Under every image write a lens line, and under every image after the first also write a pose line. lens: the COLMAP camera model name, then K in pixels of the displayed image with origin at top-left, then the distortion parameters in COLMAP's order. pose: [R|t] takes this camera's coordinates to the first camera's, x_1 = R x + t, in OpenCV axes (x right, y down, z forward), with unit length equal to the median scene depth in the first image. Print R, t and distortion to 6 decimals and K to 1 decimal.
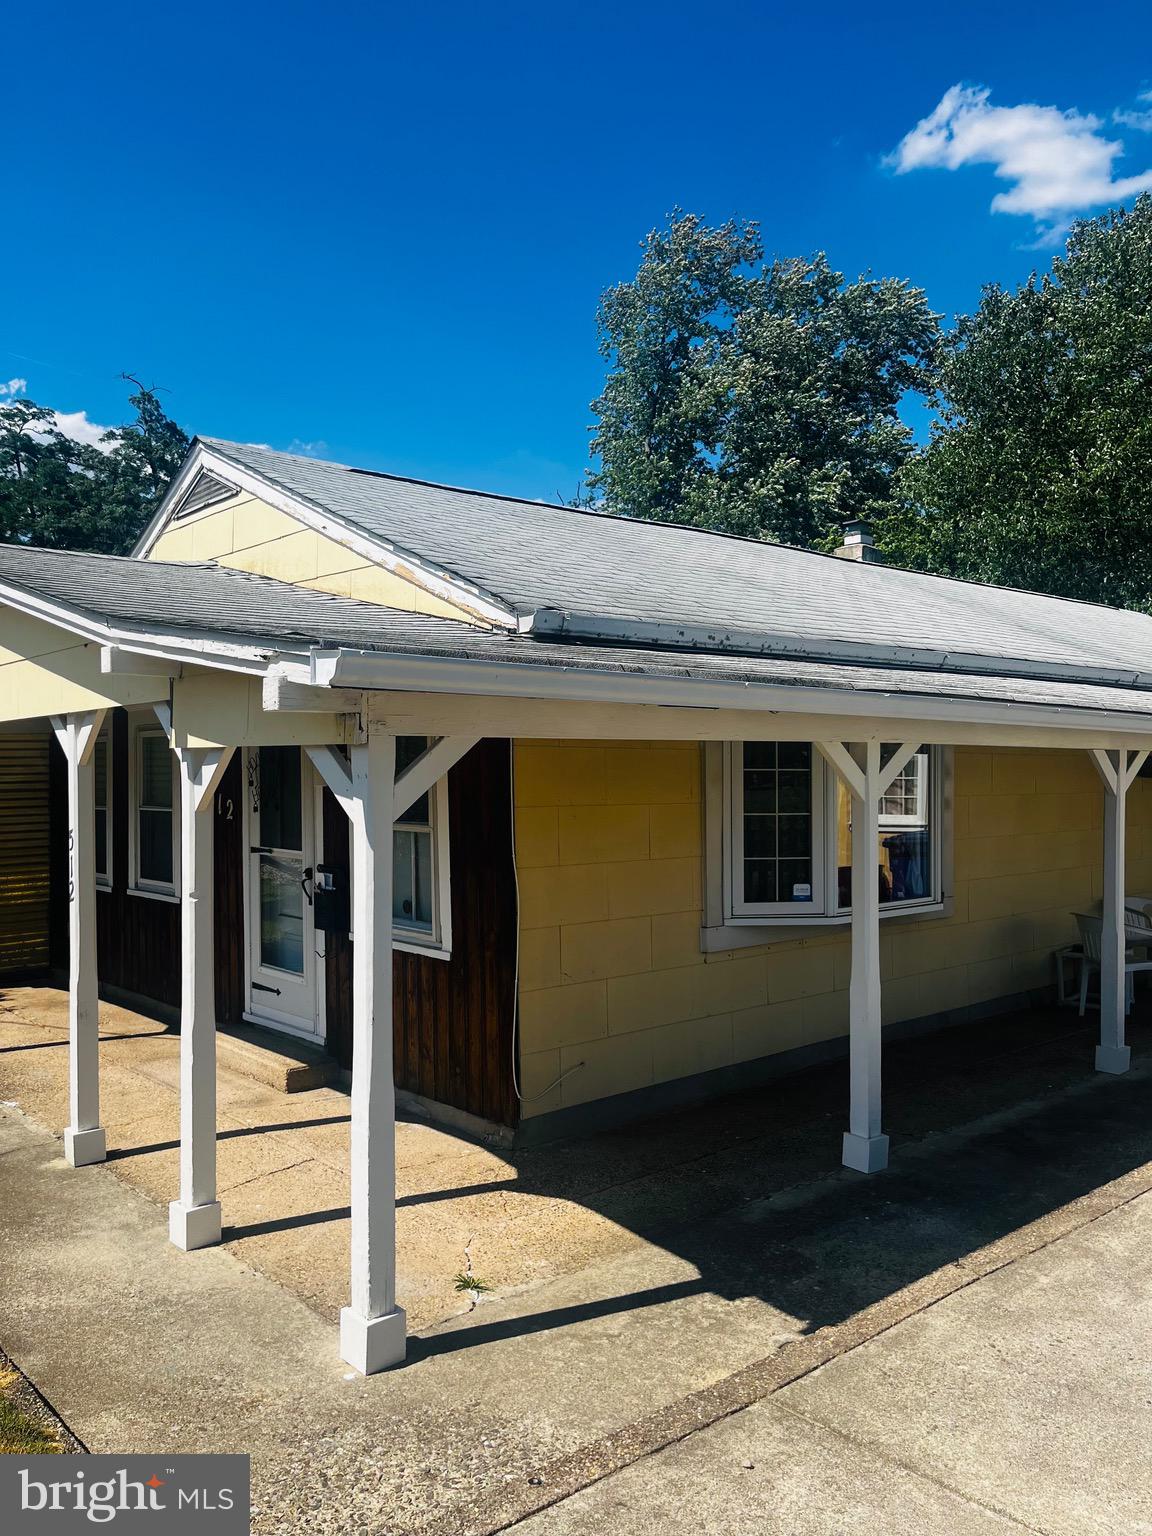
lens RADIAL K [[1176.9, 0, 576.0], [0, 1176.9, 768.0], [0, 0, 1]] dist [0.000581, 0.052643]
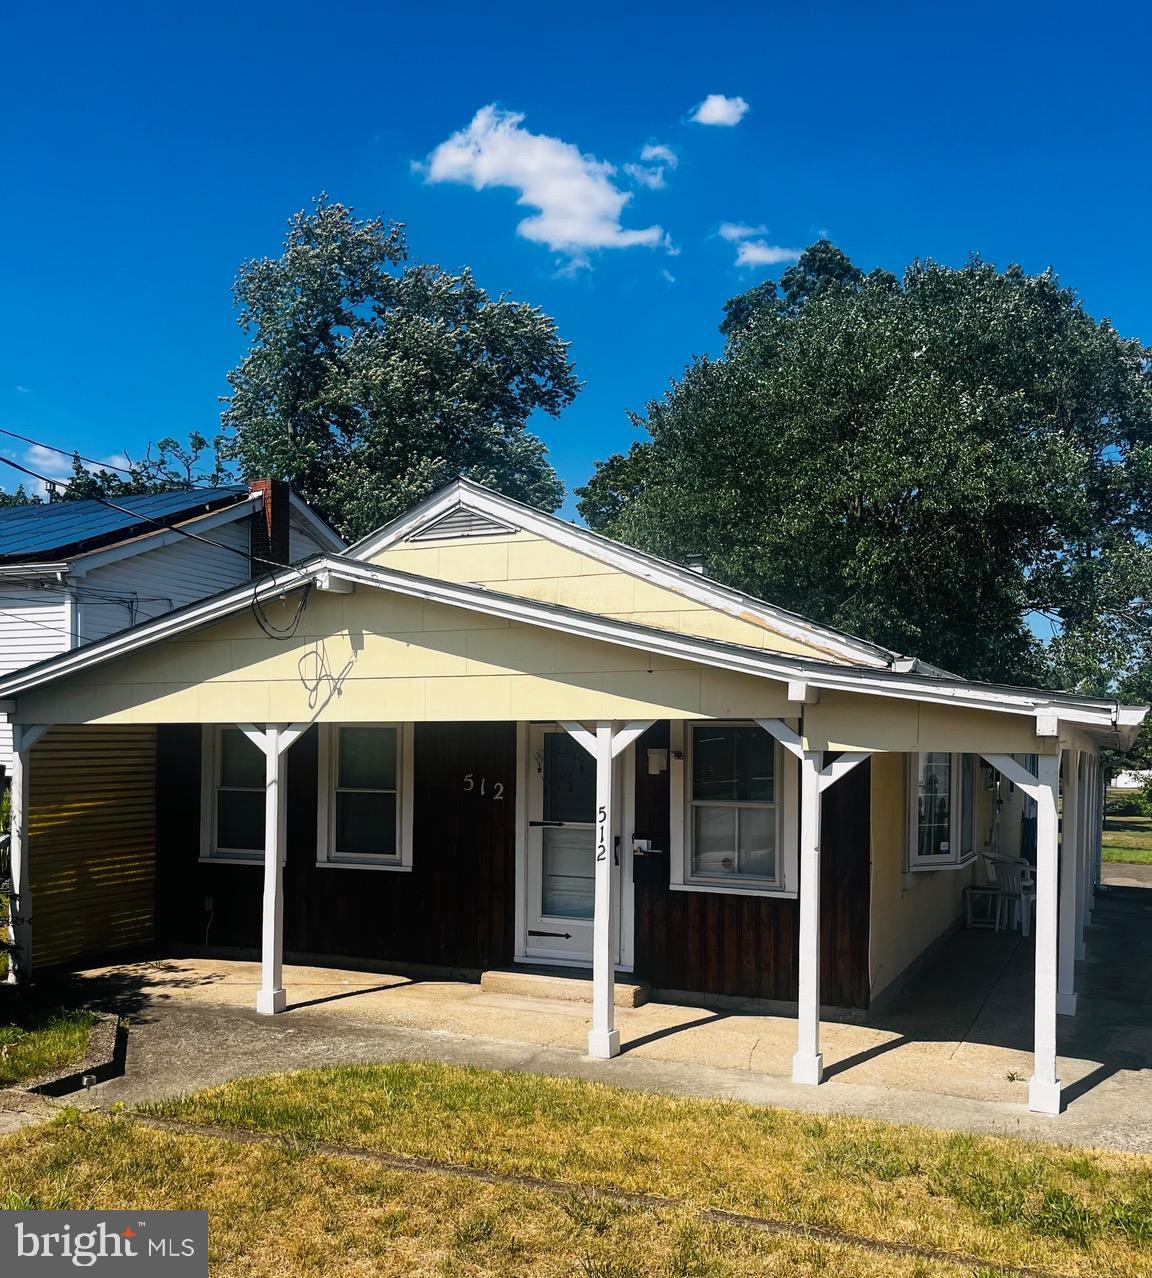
lens RADIAL K [[1195.4, 0, 576.2], [0, 1195.4, 753.9], [0, 0, 1]] dist [0.021775, 0.004069]
pose [[0.913388, 0.013254, 0.406875, -0.135693], [-0.014850, 0.999889, 0.000764, -0.000968], [-0.406820, -0.006740, 0.913484, -0.029107]]
